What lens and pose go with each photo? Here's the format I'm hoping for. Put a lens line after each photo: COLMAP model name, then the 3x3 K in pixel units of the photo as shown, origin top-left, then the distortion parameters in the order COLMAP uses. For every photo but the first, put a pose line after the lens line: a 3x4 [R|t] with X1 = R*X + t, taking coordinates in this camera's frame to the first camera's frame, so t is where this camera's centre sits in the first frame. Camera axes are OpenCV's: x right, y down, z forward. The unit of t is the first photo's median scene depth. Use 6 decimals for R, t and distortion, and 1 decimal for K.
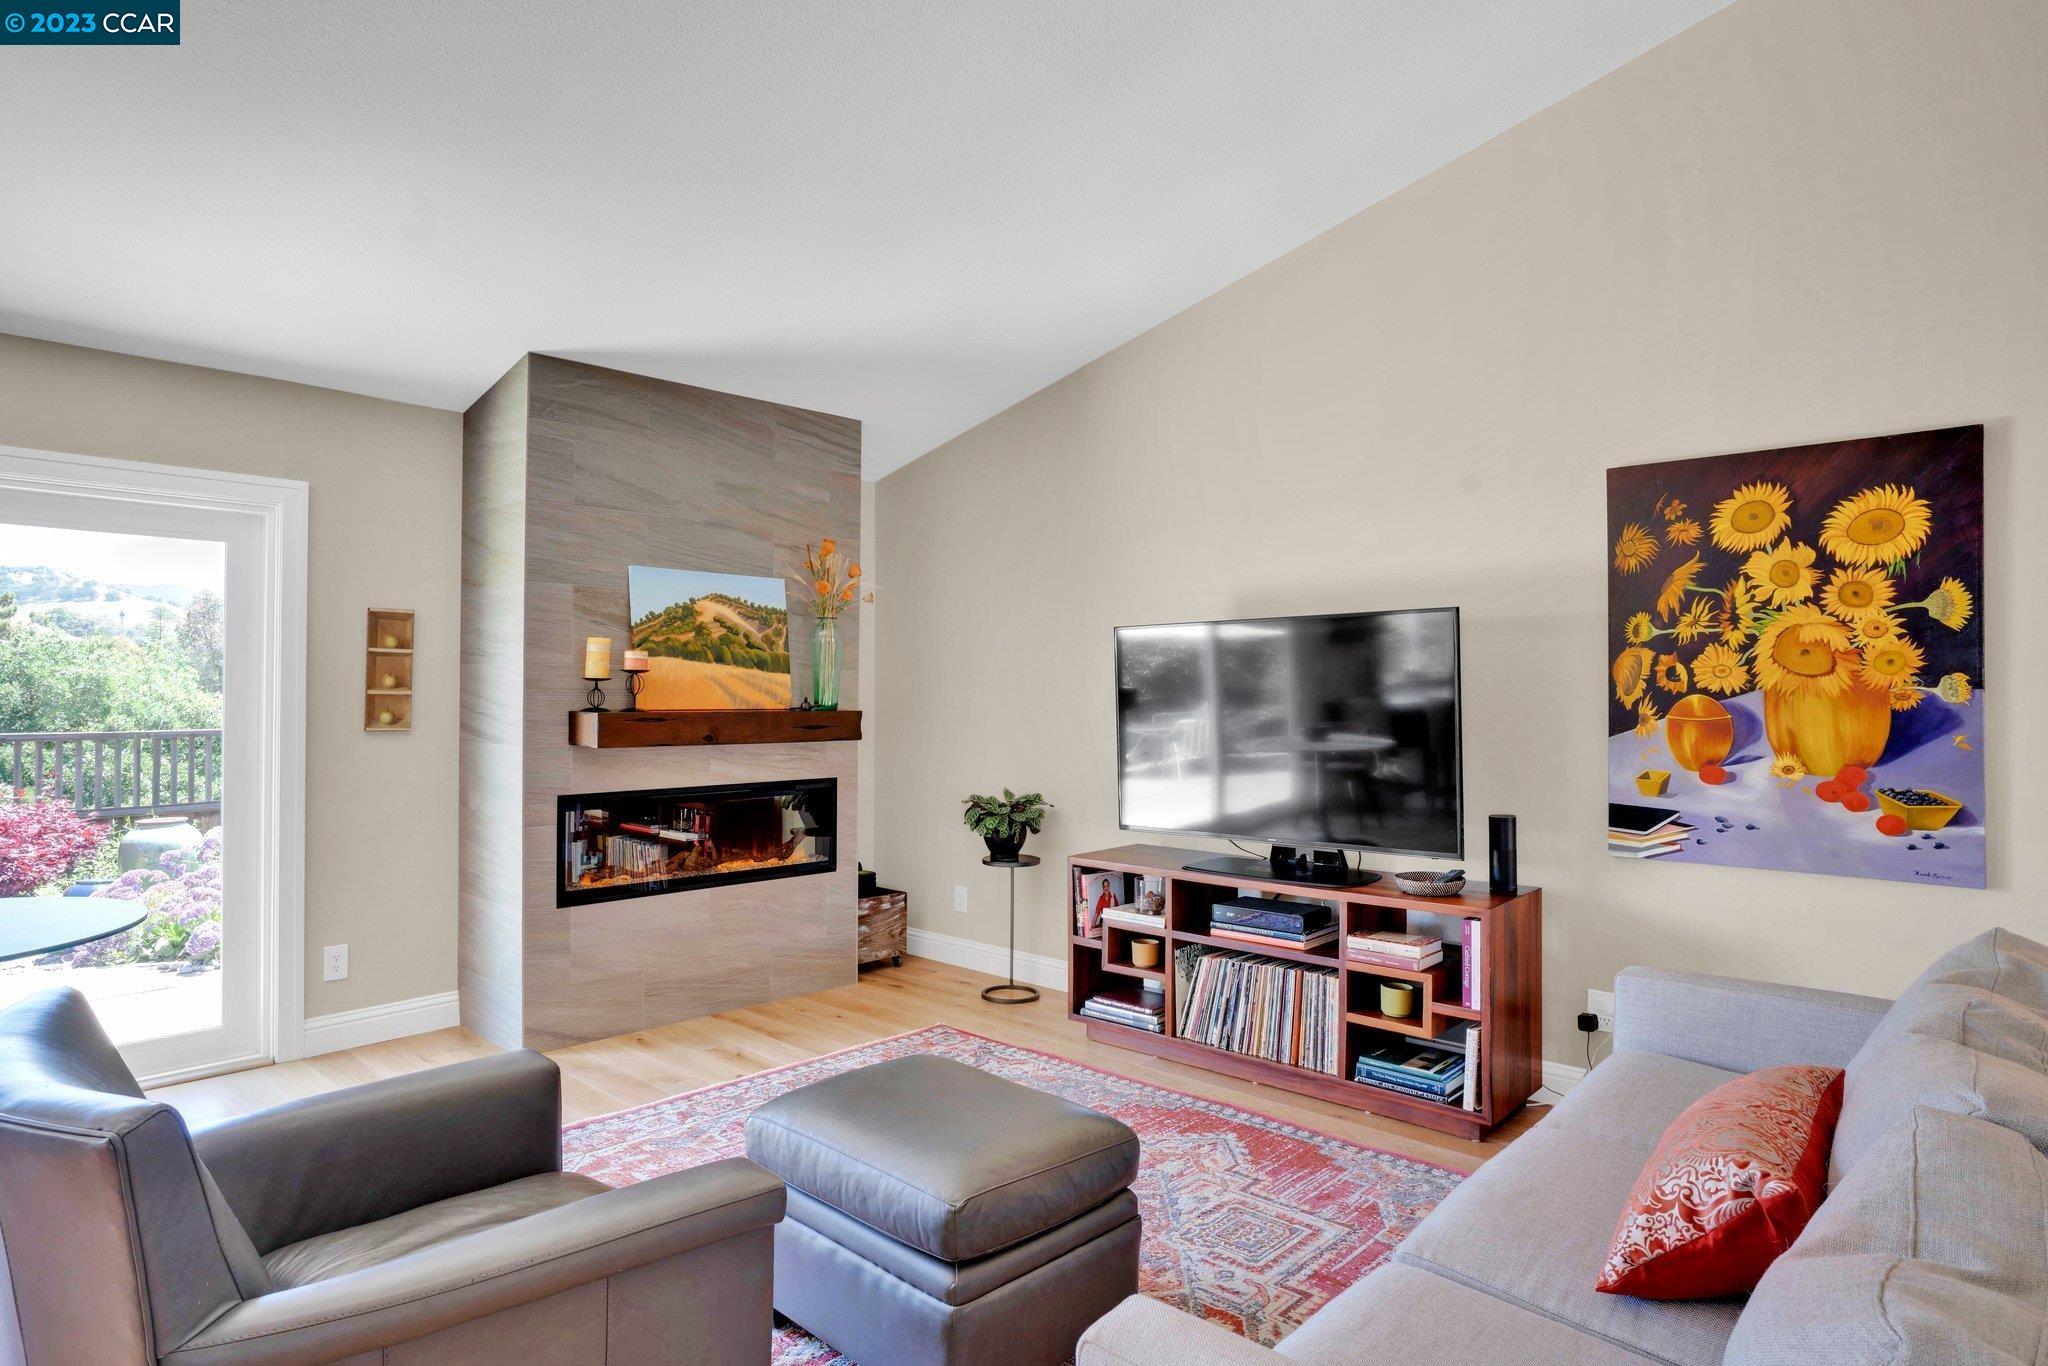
lens RADIAL K [[1145.8, 0, 1057.0], [0, 1145.8, 688.4], [0, 0, 1]] dist [-0.041531, 0.000188]
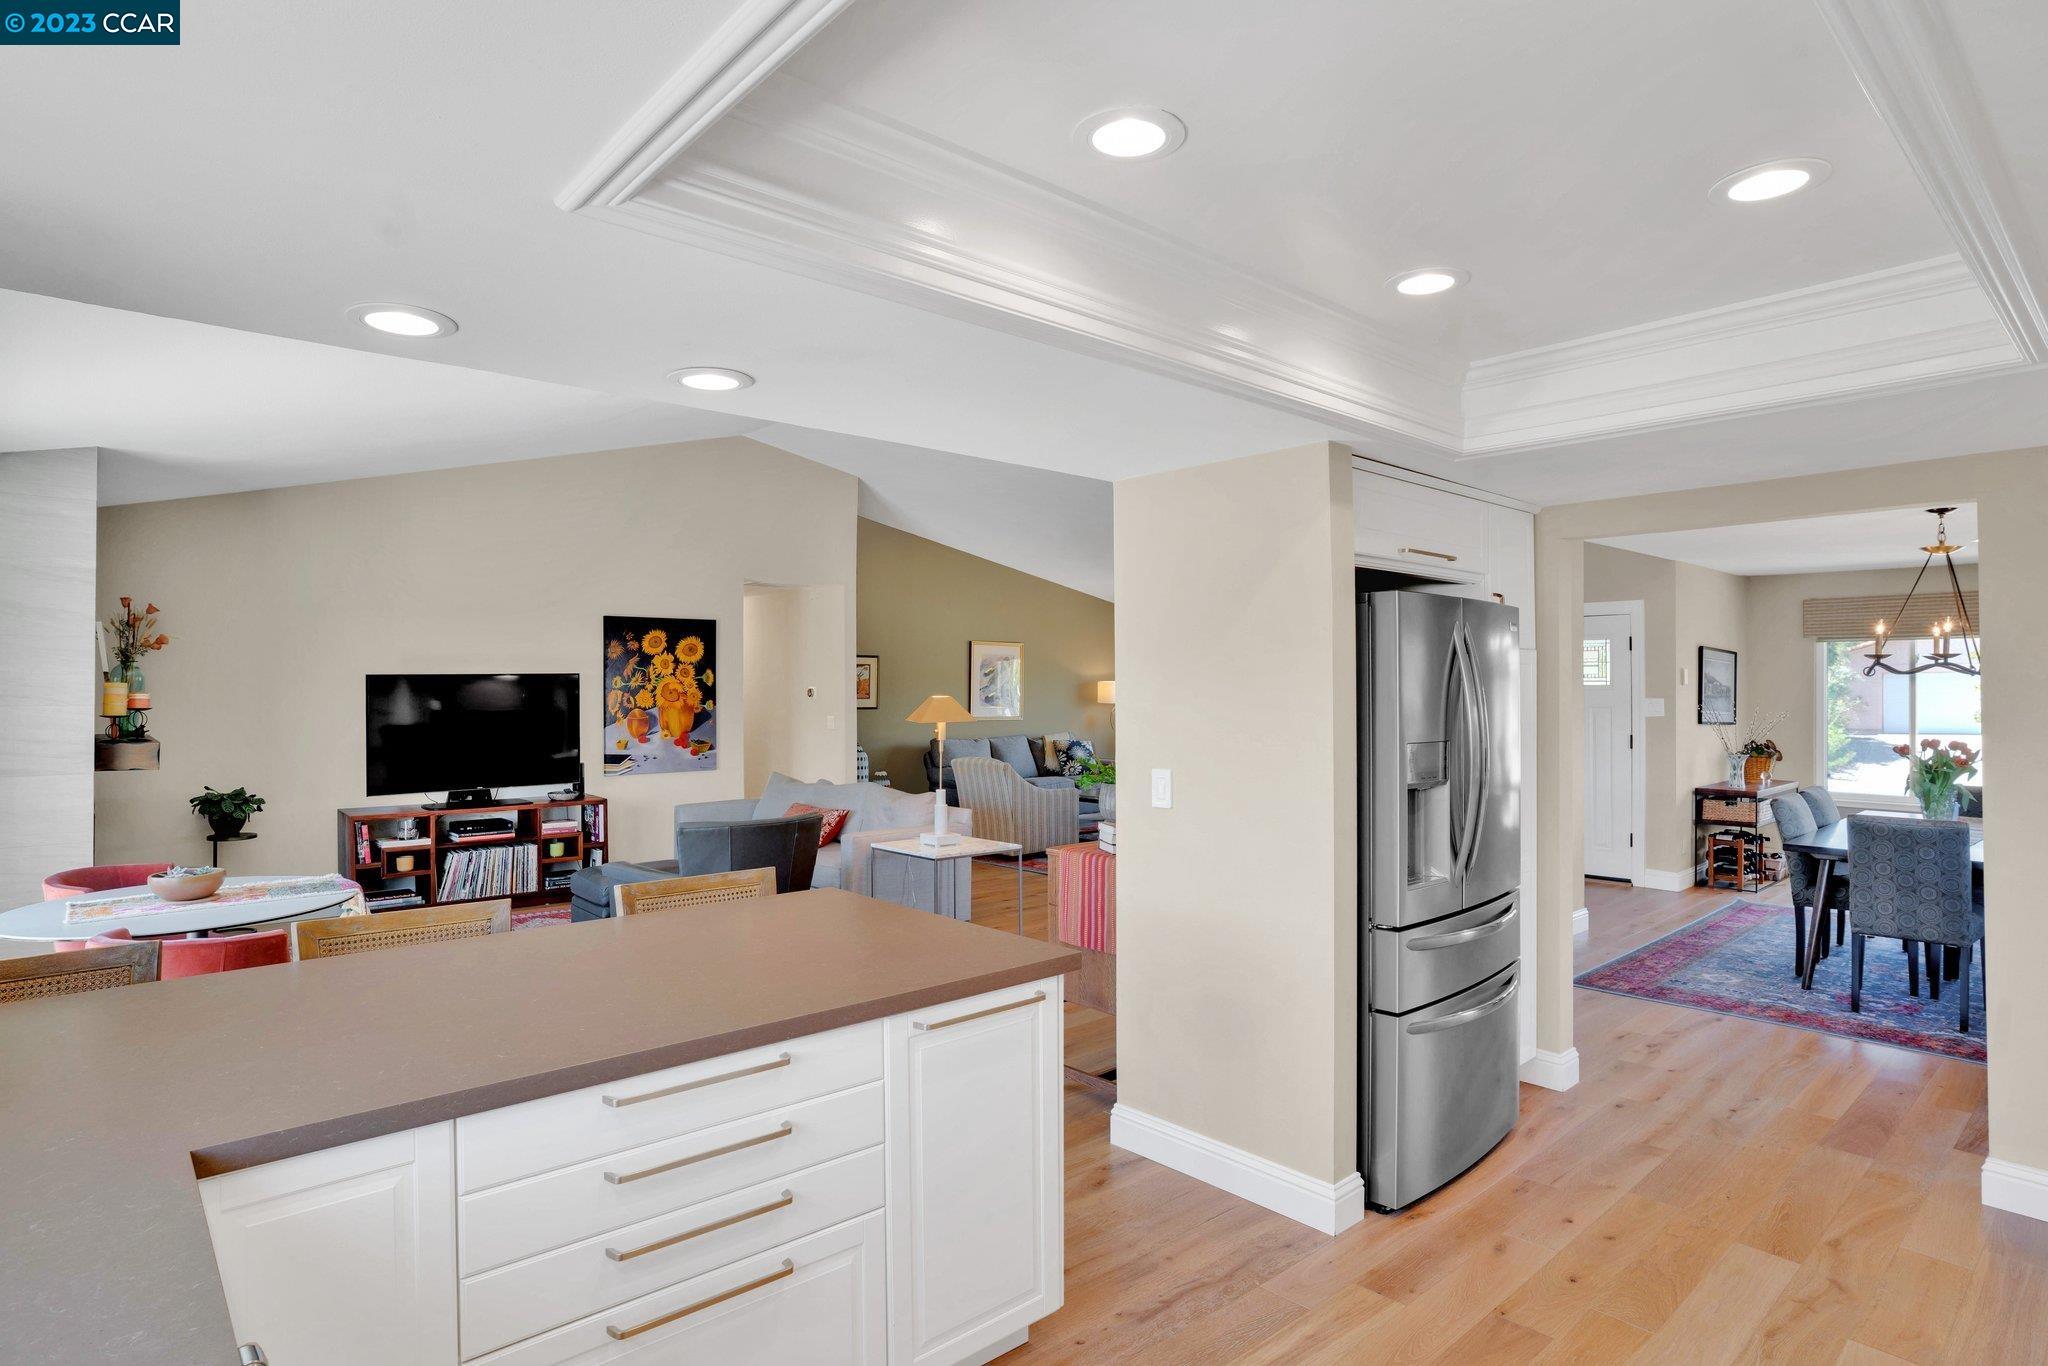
lens RADIAL K [[1131.4, 0, 1025.0], [0, 1131.4, 679.8], [0, 0, 1]] dist [0.008440, 0.001506]
pose [[0.084345, 0.003786, 0.996429, -1.505090], [-0.003769, 0.999987, -0.003481, -0.042652], [-0.996429, -0.003462, 0.084358, -0.079041]]
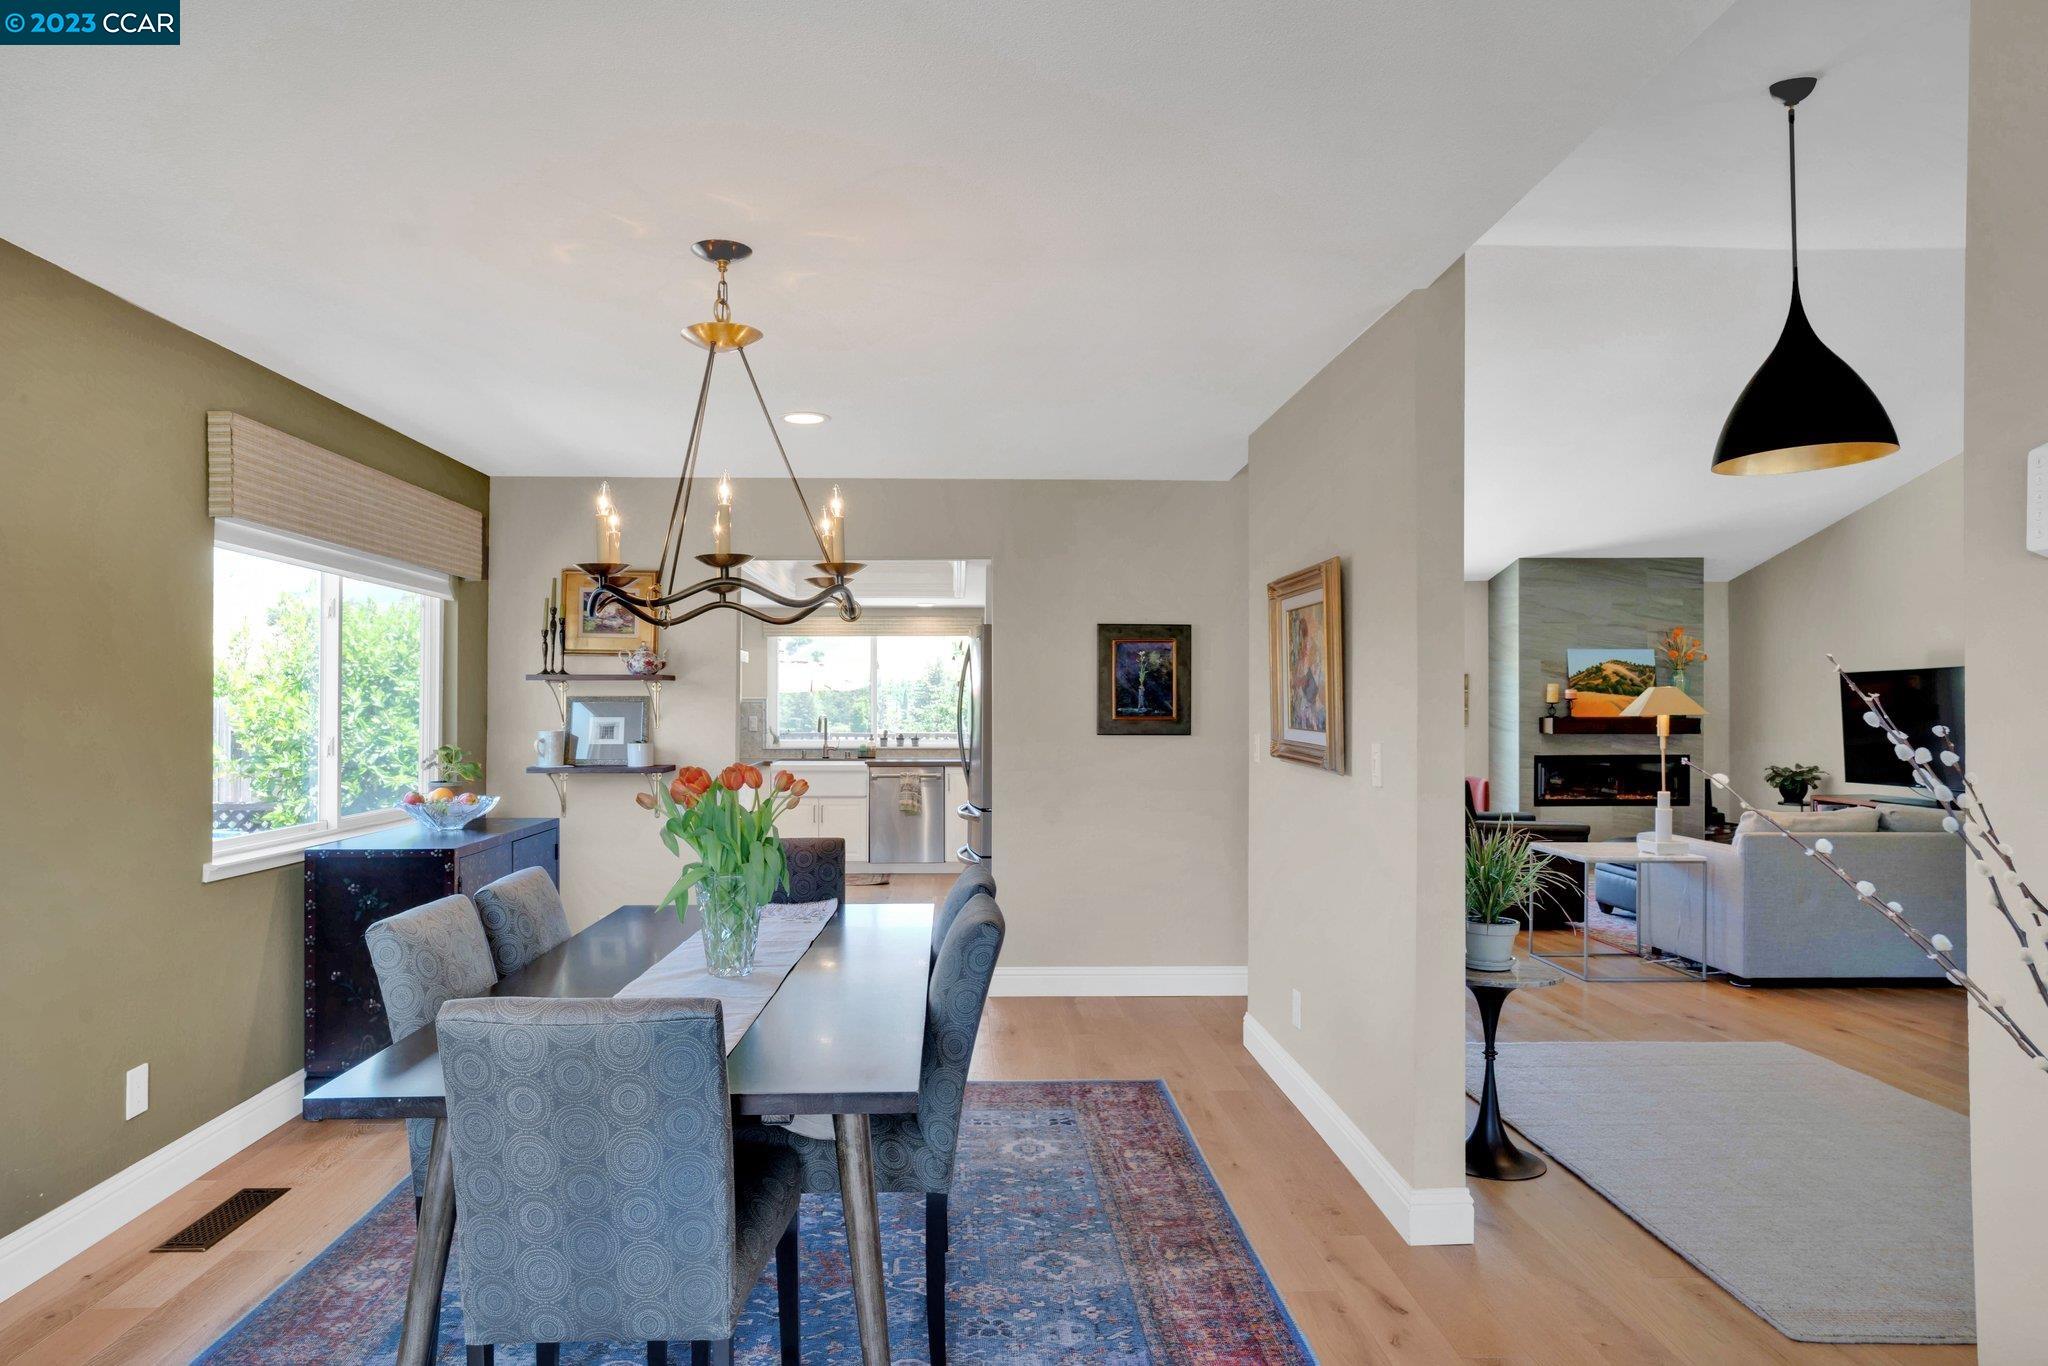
lens RADIAL K [[1227.7, 0, 1004.6], [0, 1227.7, 704.1], [0, 0, 1]] dist [0.038594, 0.001637]
pose [[0.693227, -0.005829, -0.720696, 0.594721], [0.006127, 0.999979, -0.002195, -0.006955], [0.720694, -0.002894, 0.693248, -1.444264]]
